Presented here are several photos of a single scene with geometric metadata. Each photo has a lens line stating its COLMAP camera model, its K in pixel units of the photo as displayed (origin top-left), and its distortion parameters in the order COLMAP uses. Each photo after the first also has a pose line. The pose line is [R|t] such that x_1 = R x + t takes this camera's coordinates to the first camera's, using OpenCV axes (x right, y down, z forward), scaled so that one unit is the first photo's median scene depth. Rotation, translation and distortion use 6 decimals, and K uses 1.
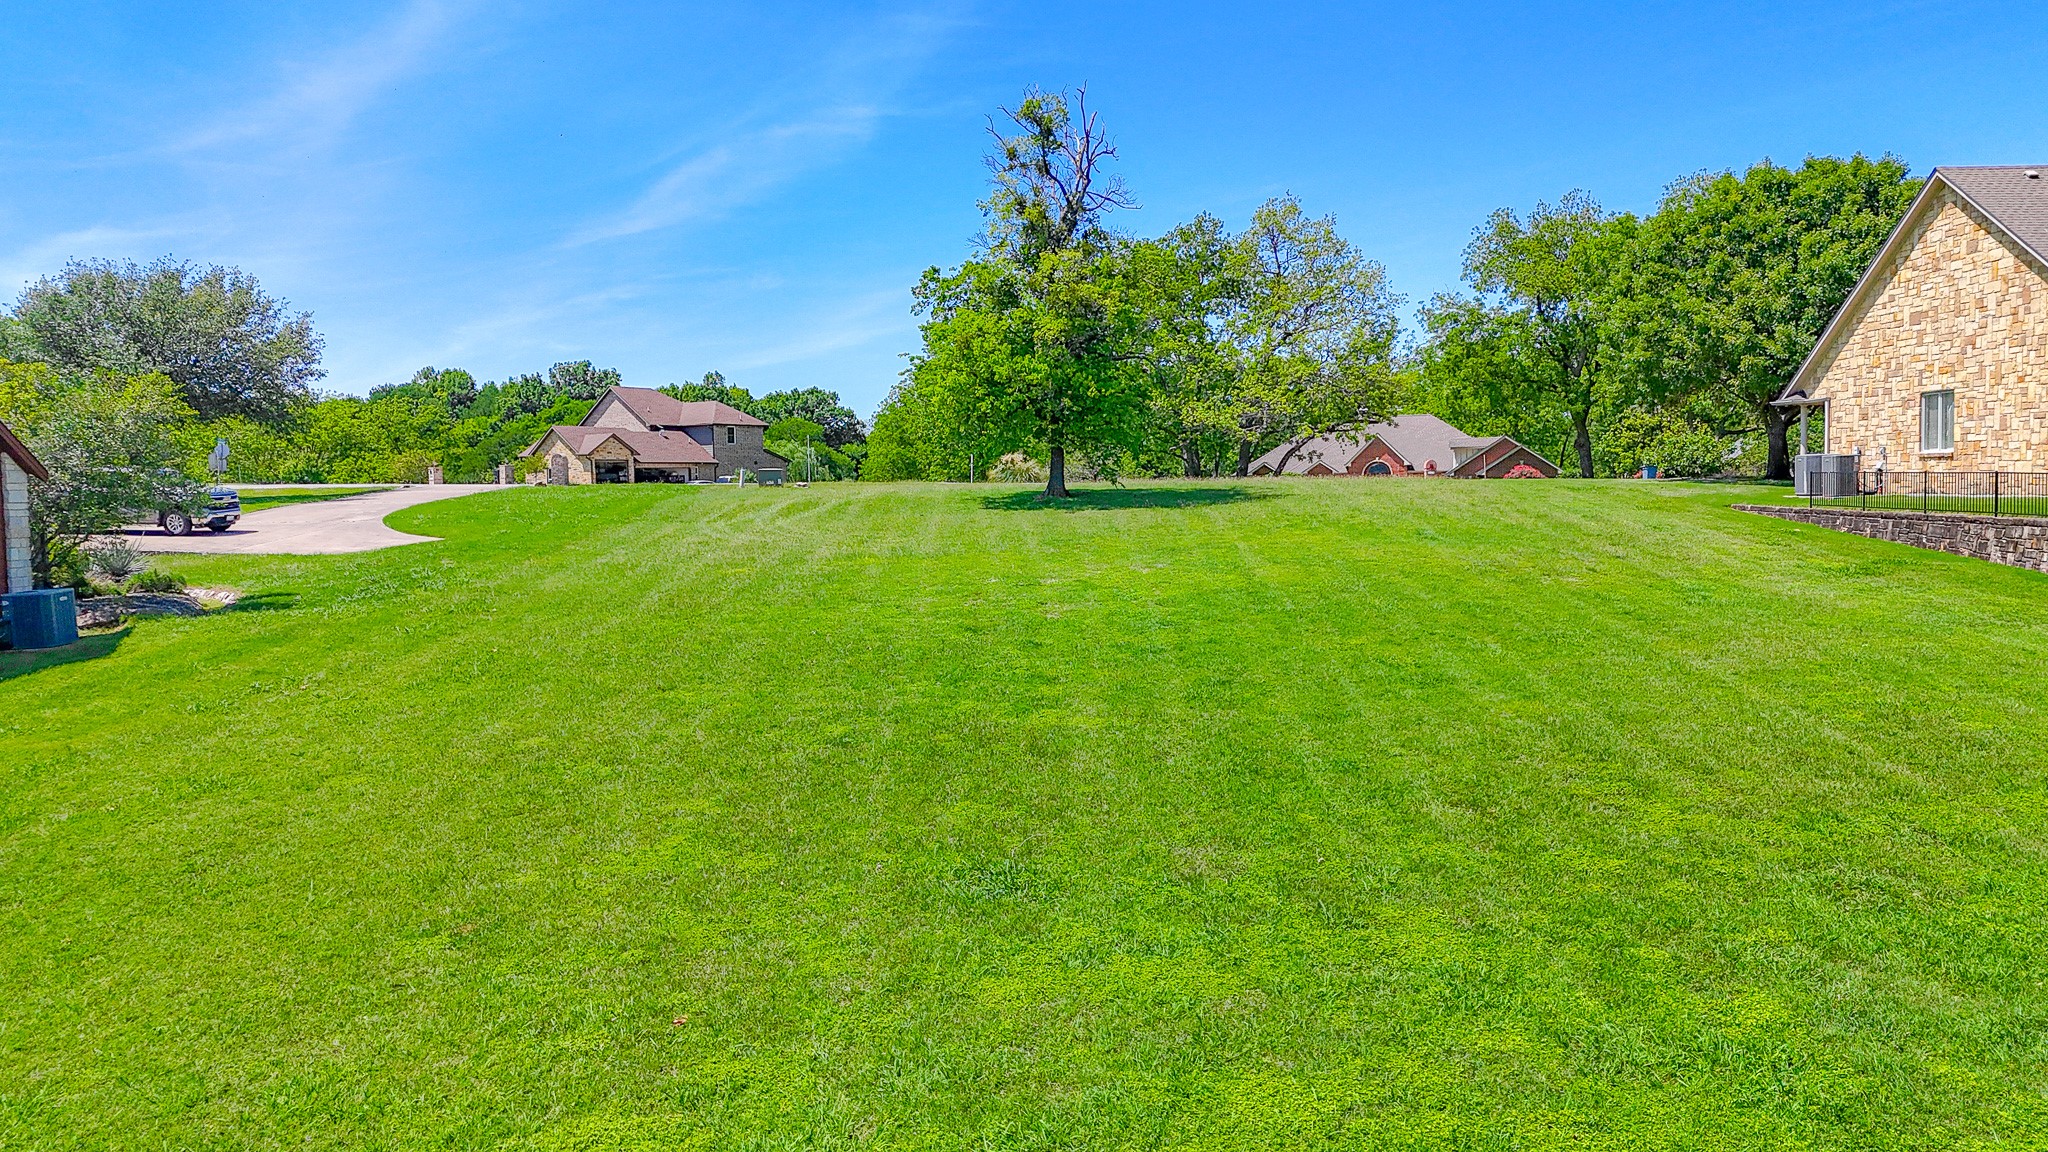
lens RADIAL K [[1508.5, 0, 1026.4], [0, 1508.5, 567.5], [0, 0, 1]] dist [0.074158, -0.069844]
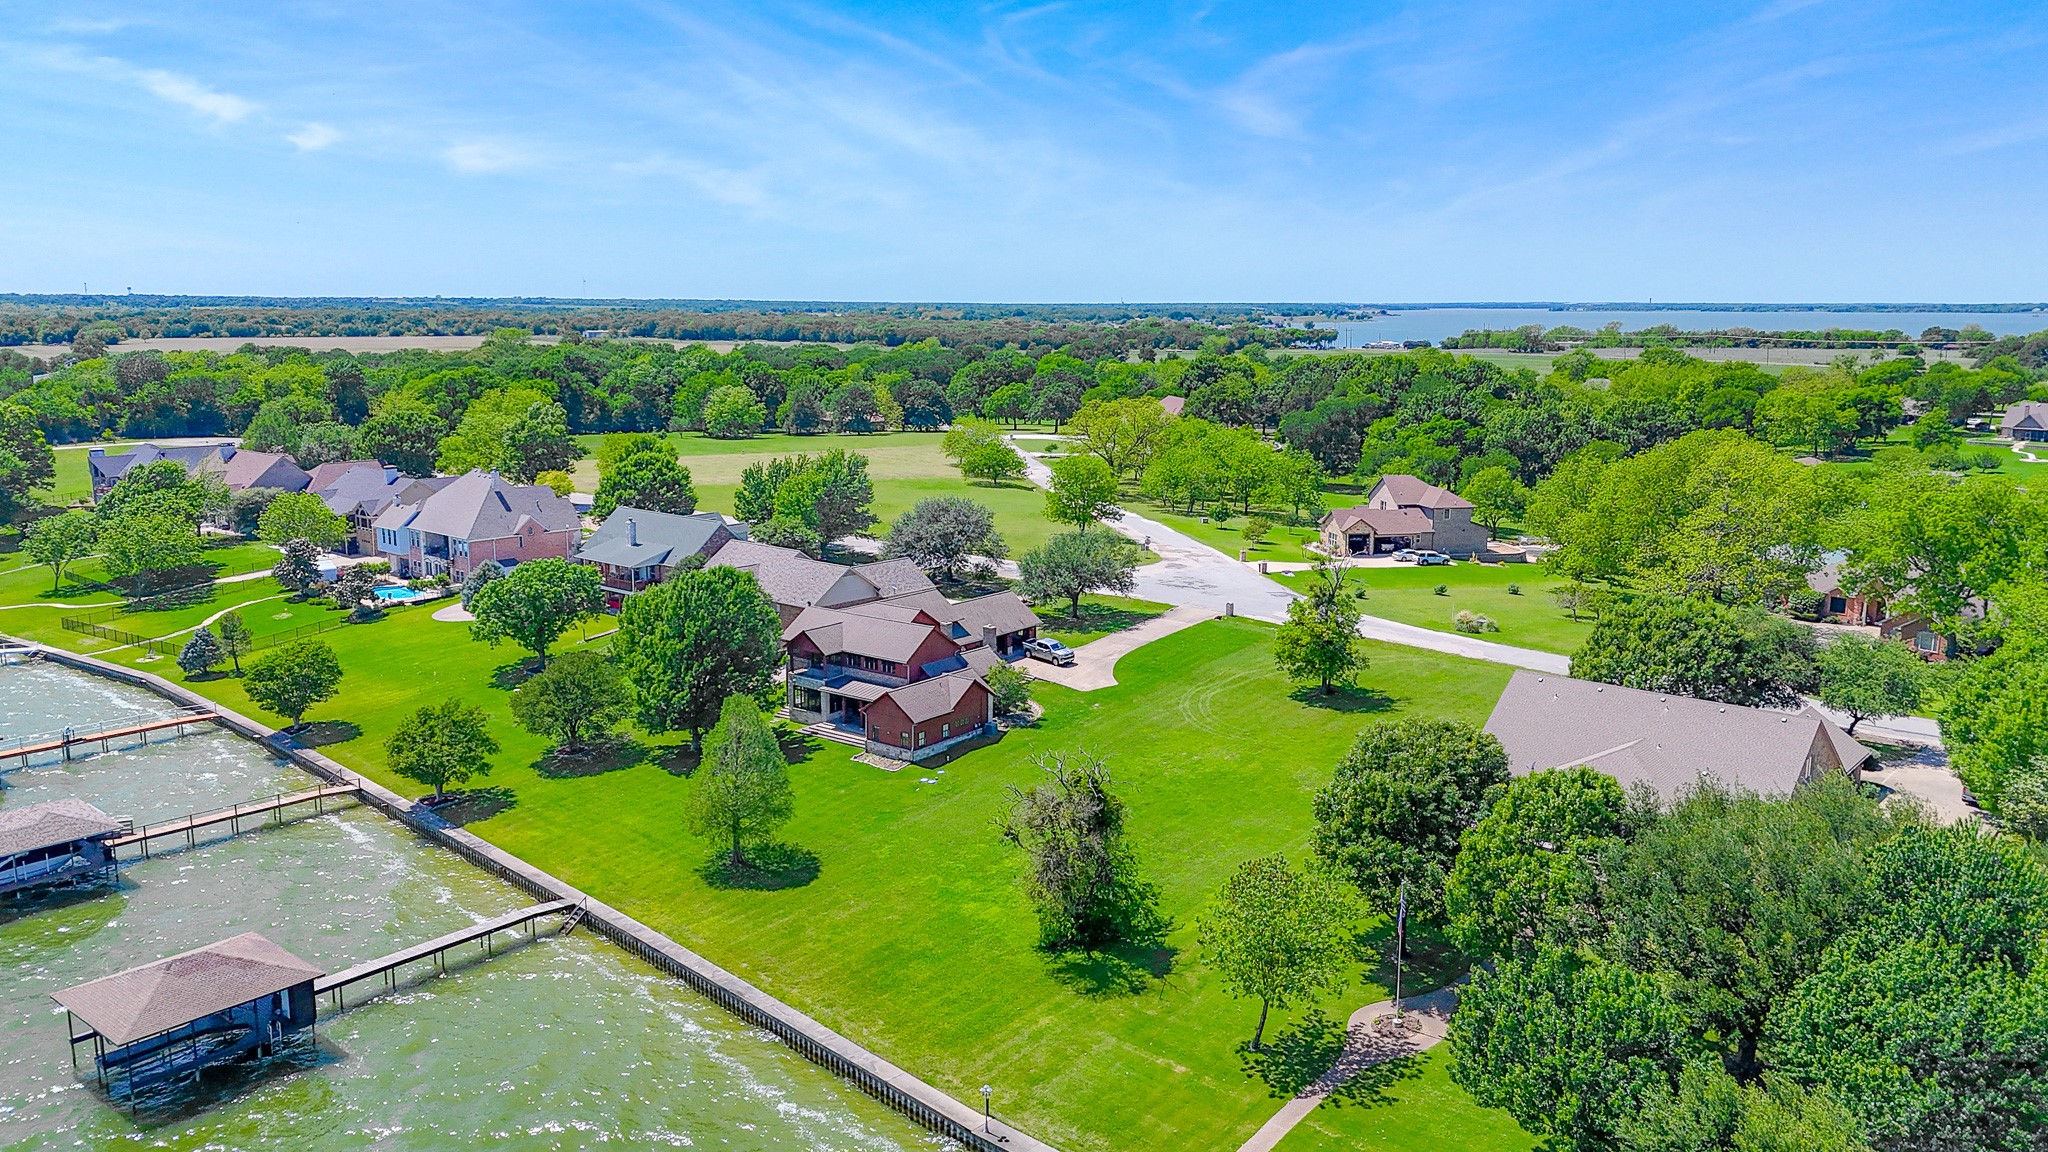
lens RADIAL K [[1508.5, 0, 1029.8], [0, 1508.5, 570.4], [0, 0, 1]] dist [0.074158, -0.069844]
pose [[0.765379, 0.130339, -0.630244, 0.615140], [-0.052177, 0.988621, 0.141089, -0.294416], [0.641462, -0.075102, 0.763470, -0.651045]]
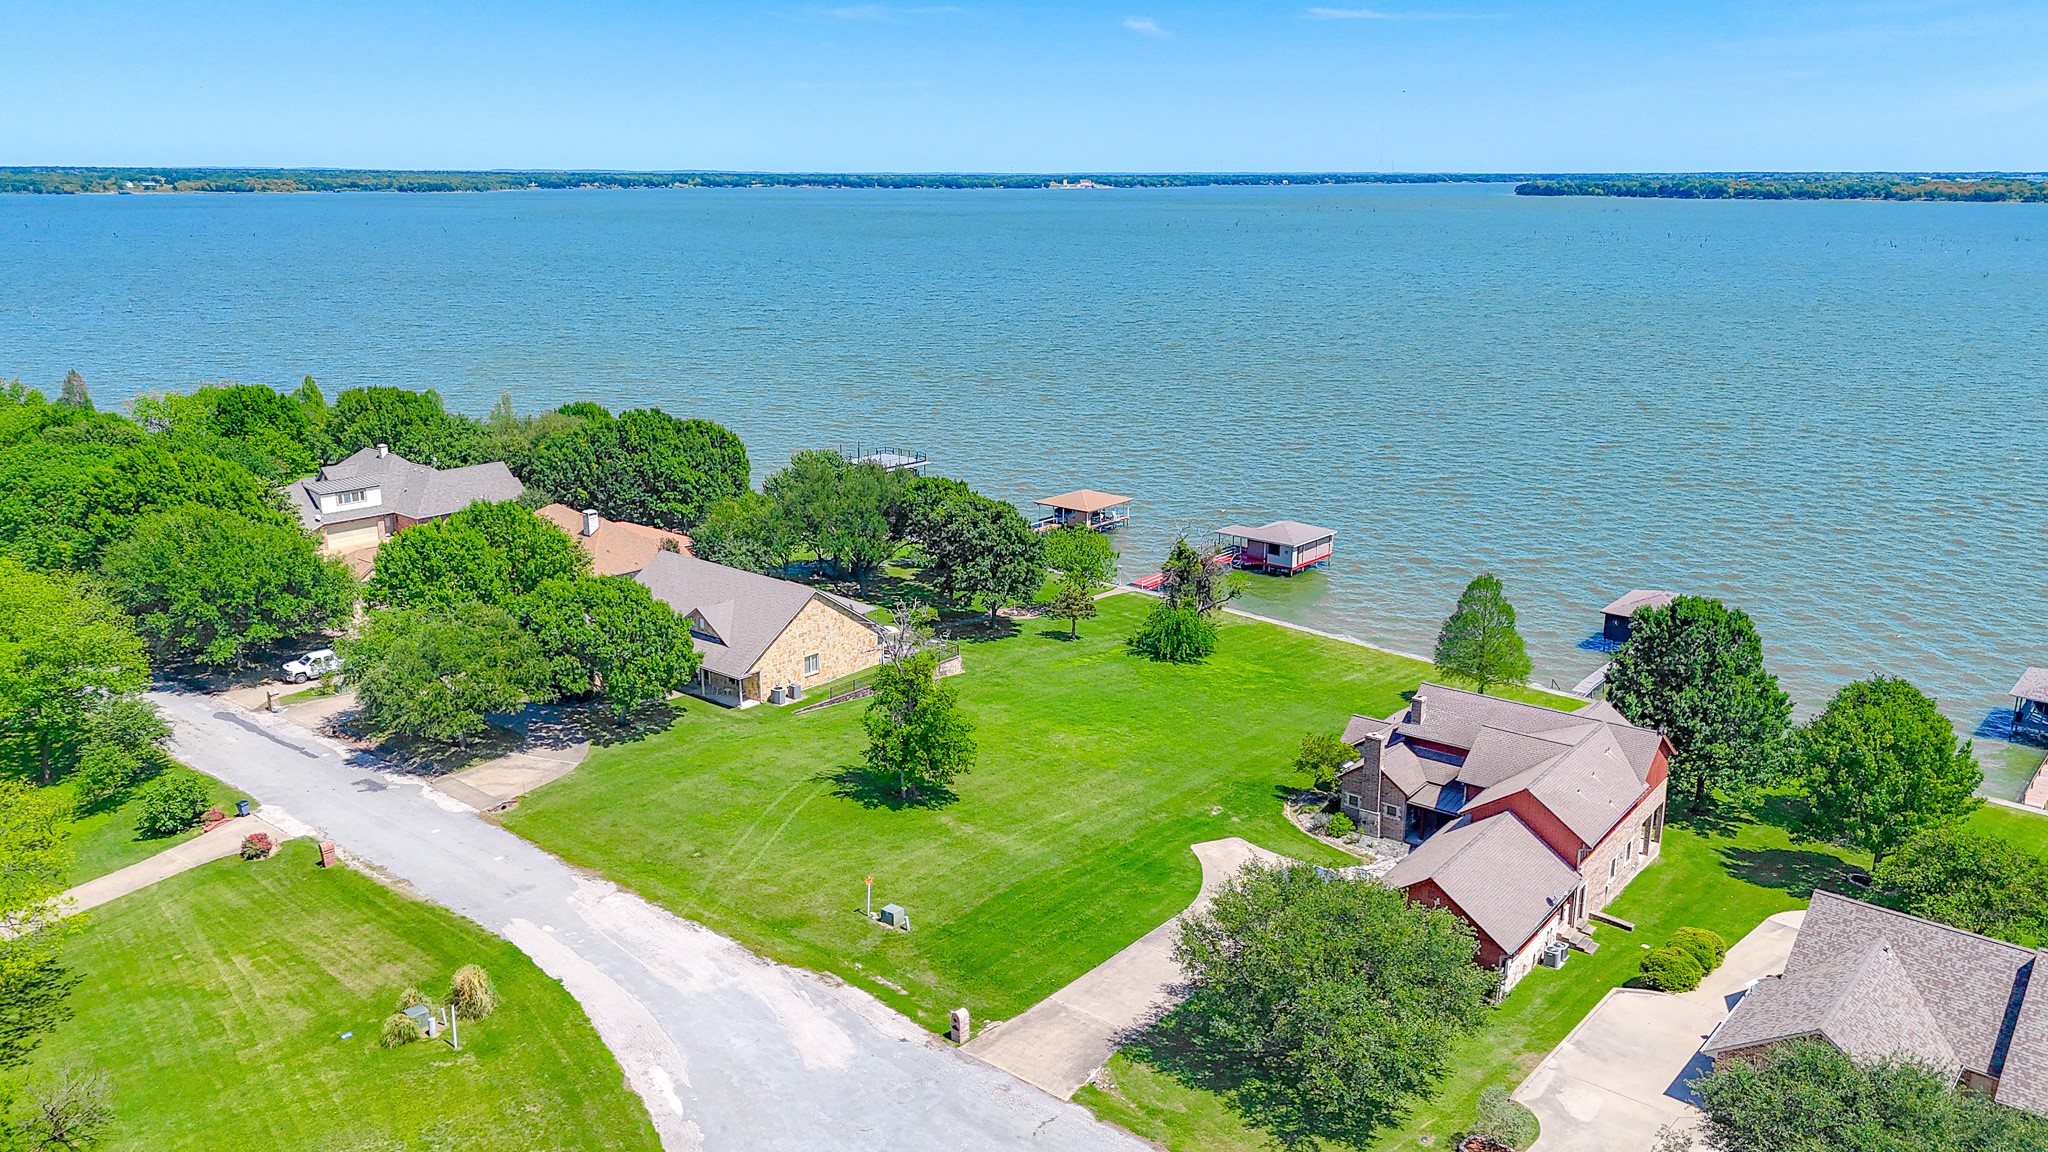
lens RADIAL K [[1508.5, 0, 1032.5], [0, 1508.5, 579.2], [0, 0, 1]] dist [0.074158, -0.069844]
pose [[-0.771833, -0.149025, 0.618114, -0.623786], [0.049191, 0.955236, 0.291728, -0.431553], [-0.633919, 0.255571, -0.729952, 1.102180]]
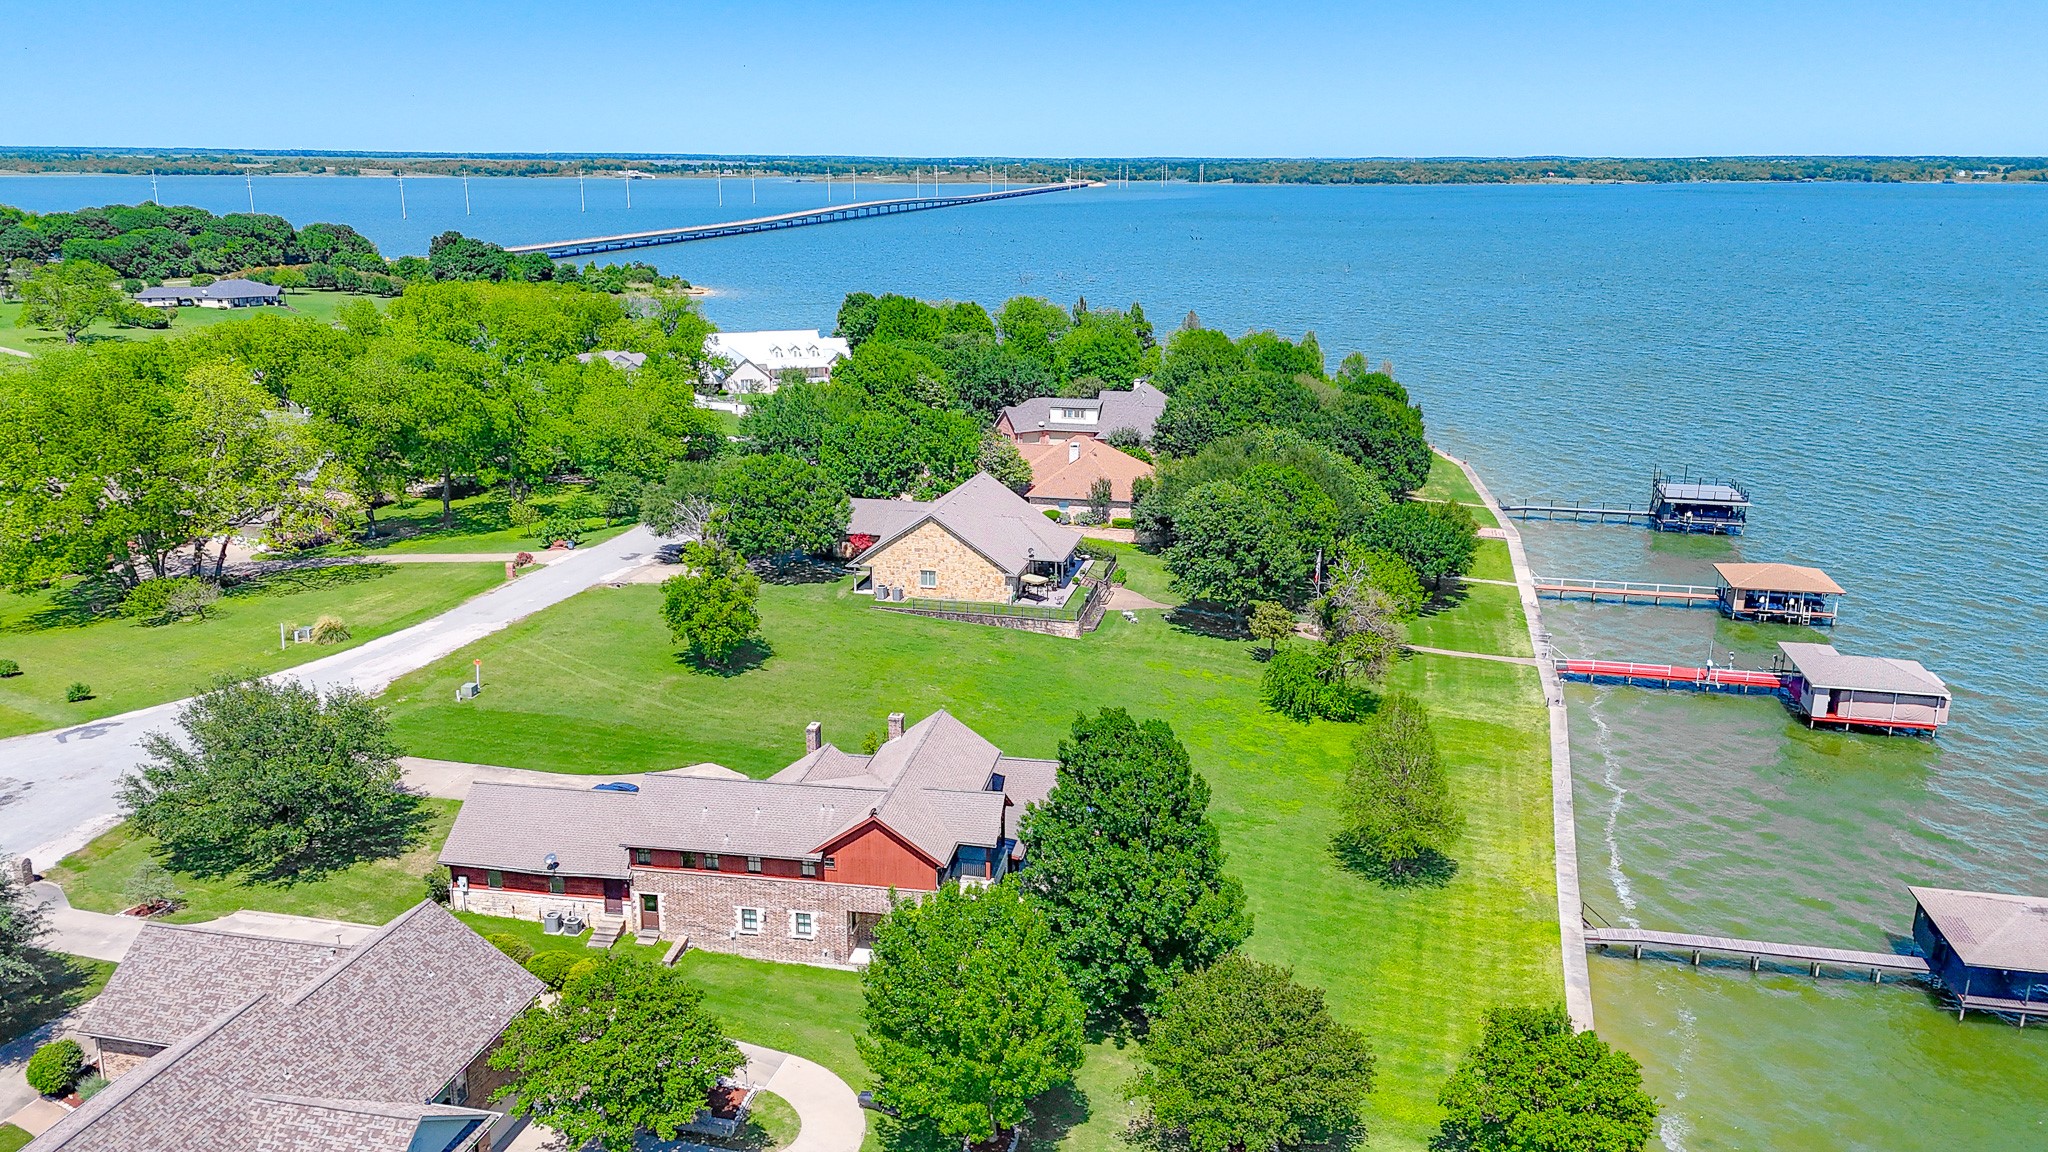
lens RADIAL K [[1508.5, 0, 1023.9], [0, 1508.5, 587.5], [0, 0, 1]] dist [0.074158, -0.069844]
pose [[0.205729, -0.250018, 0.946132, -1.017039], [0.049046, 0.968233, 0.245193, -0.348919], [-0.977379, -0.004040, 0.211456, 0.010512]]
